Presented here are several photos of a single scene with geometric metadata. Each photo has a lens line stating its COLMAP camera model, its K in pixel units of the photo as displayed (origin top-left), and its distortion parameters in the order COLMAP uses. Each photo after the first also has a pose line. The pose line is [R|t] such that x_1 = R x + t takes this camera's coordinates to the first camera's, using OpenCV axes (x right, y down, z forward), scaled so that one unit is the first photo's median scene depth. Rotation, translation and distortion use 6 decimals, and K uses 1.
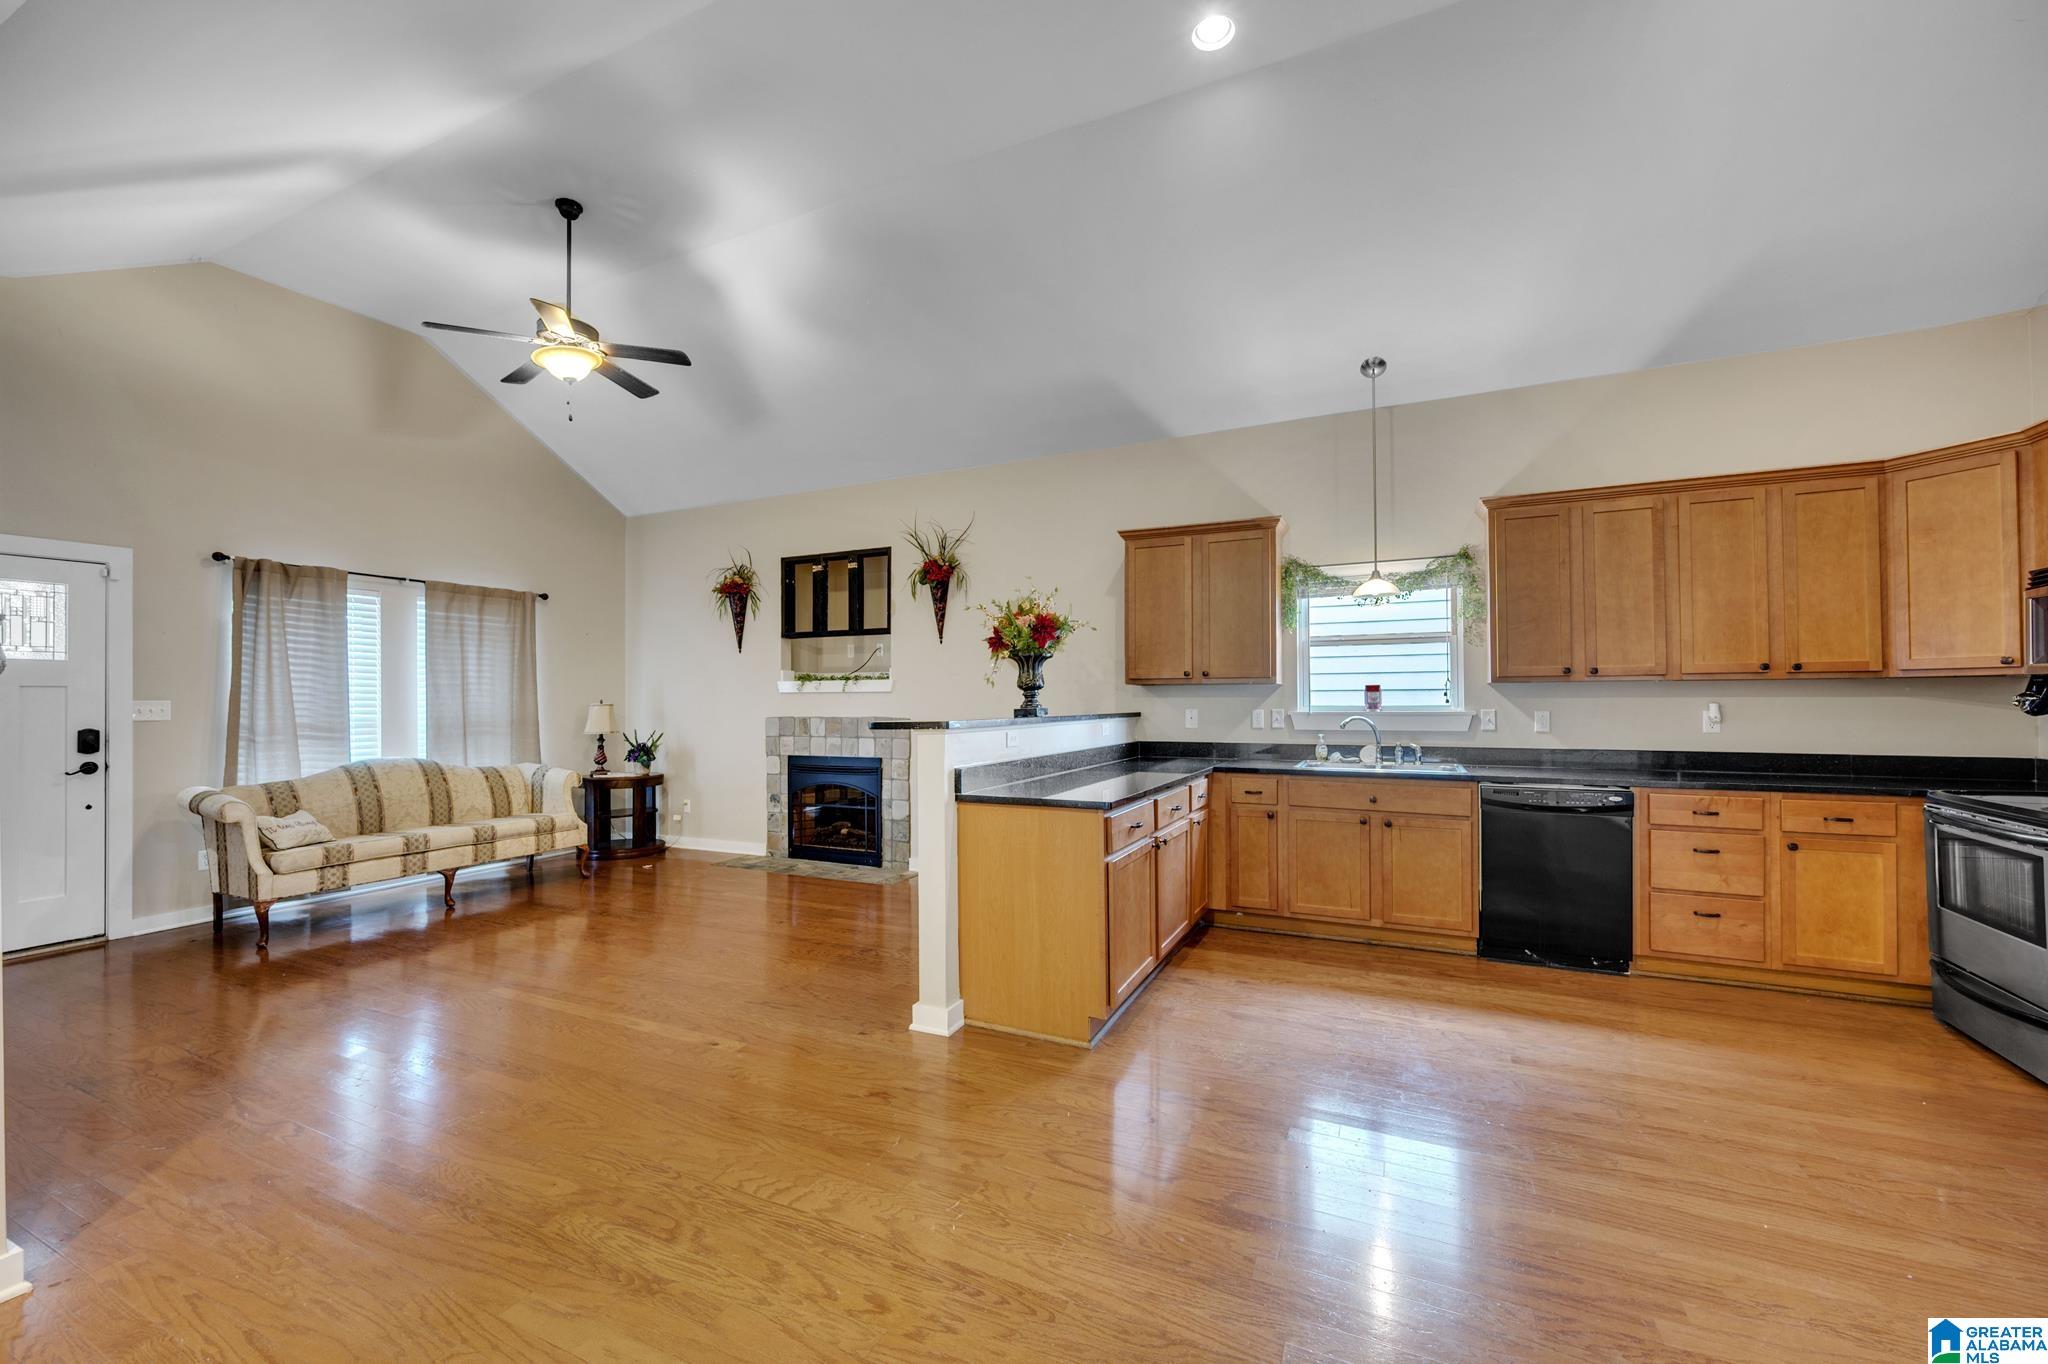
lens RADIAL K [[802.4, 0, 1025.7], [0, 802.4, 691.1], [0, 0, 1]] dist [-0.001364, -0.000115]
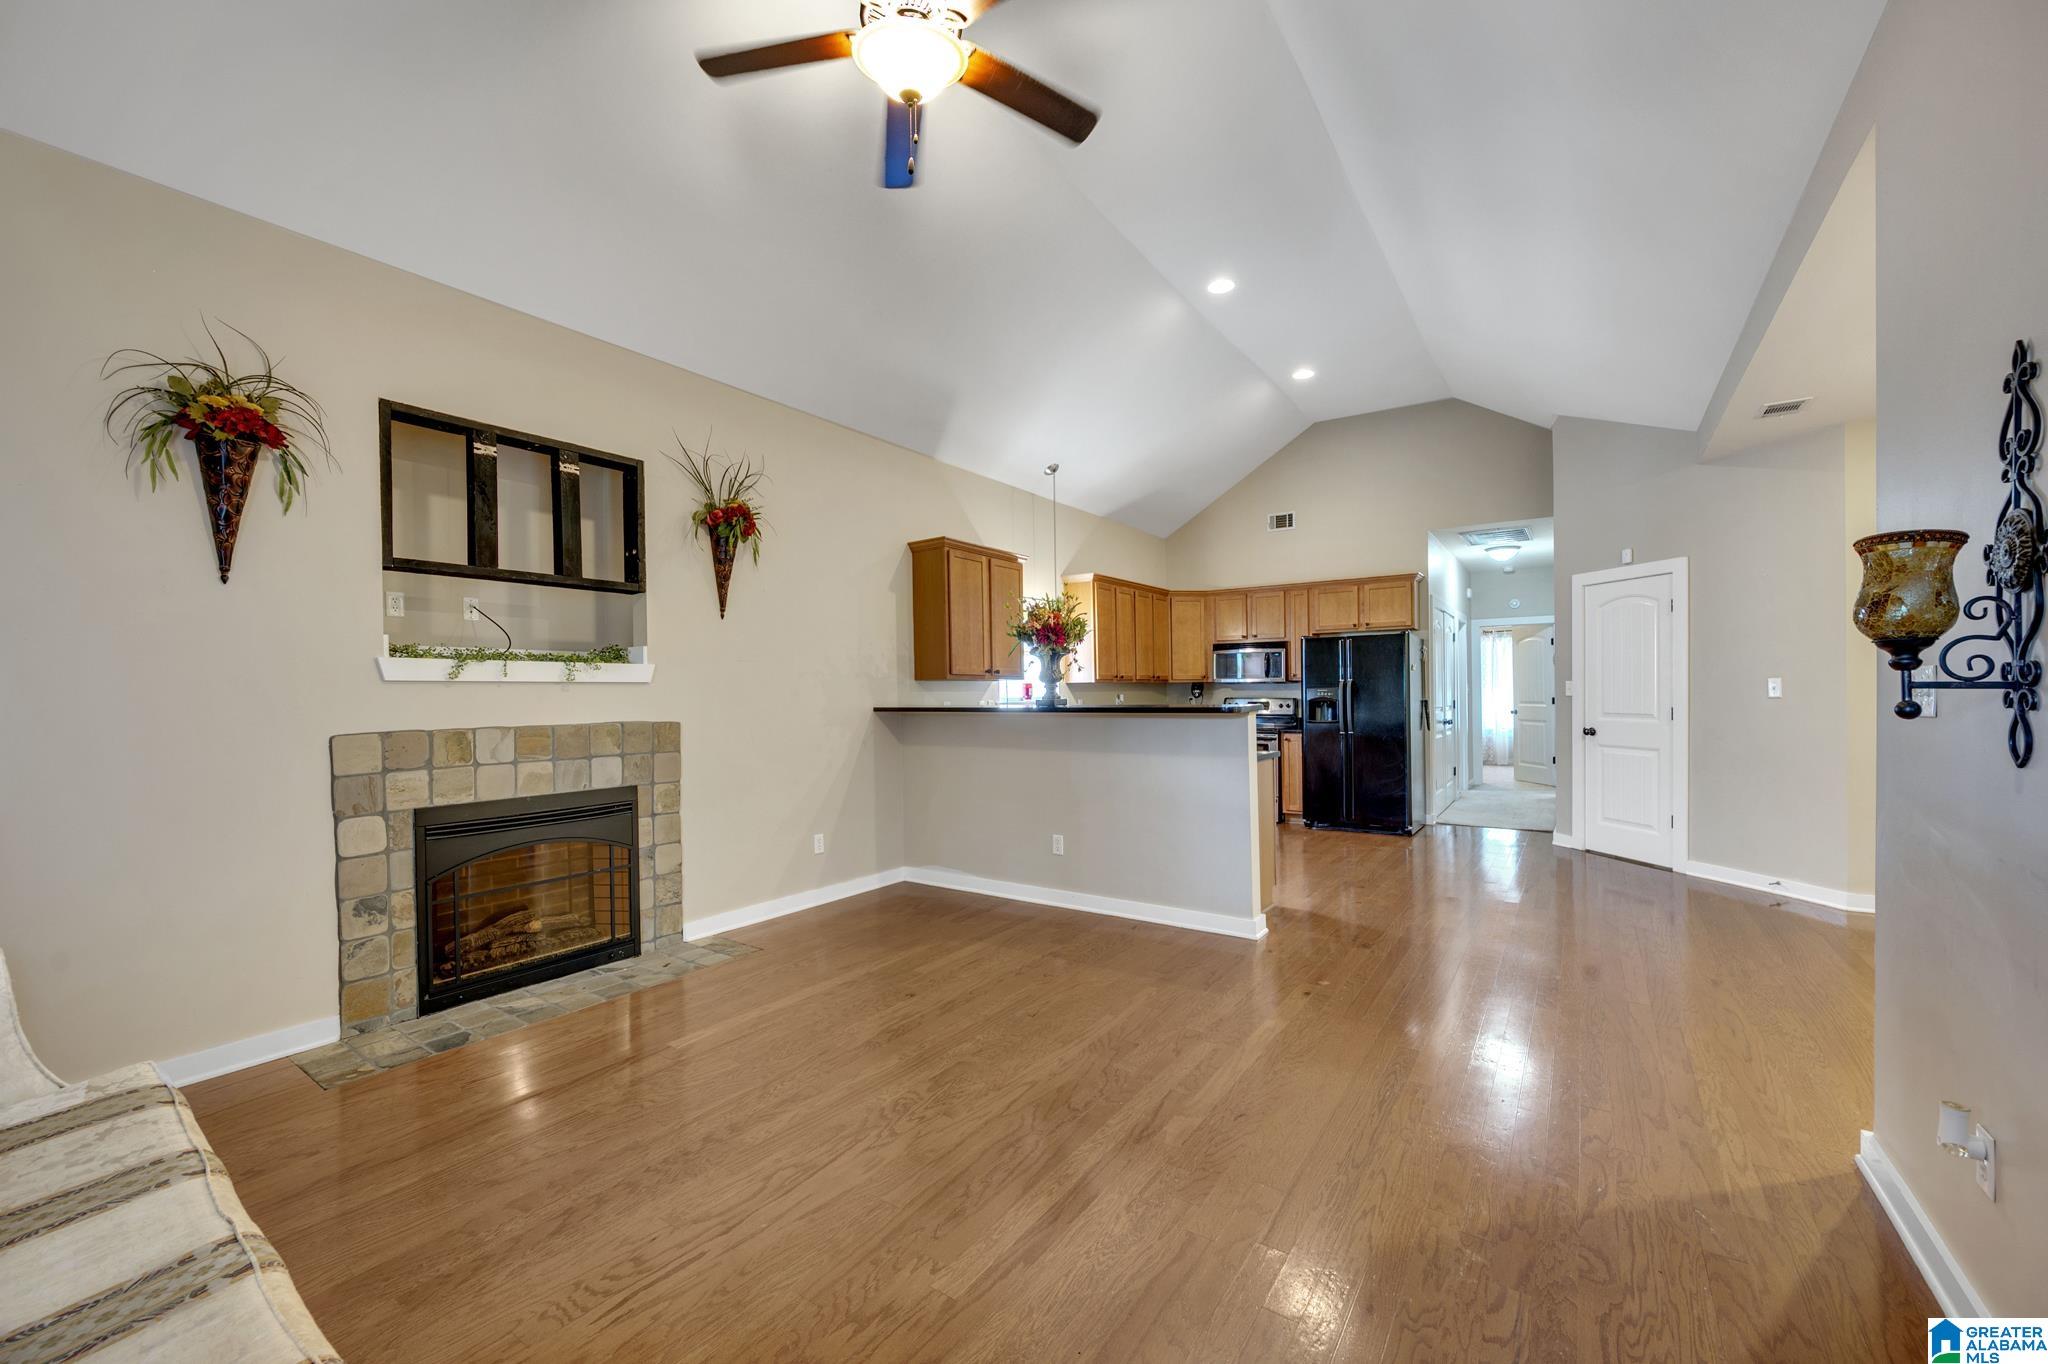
lens RADIAL K [[802.4, 0, 1025.7], [0, 802.4, 691.1], [0, 0, 1]] dist [-0.001364, -0.000115]
pose [[0.170218, 0.004942, 0.985394, -0.779511], [0.000762, 0.999986, -0.005147, 0.011572], [-0.985406, 0.001627, 0.170212, 0.596323]]
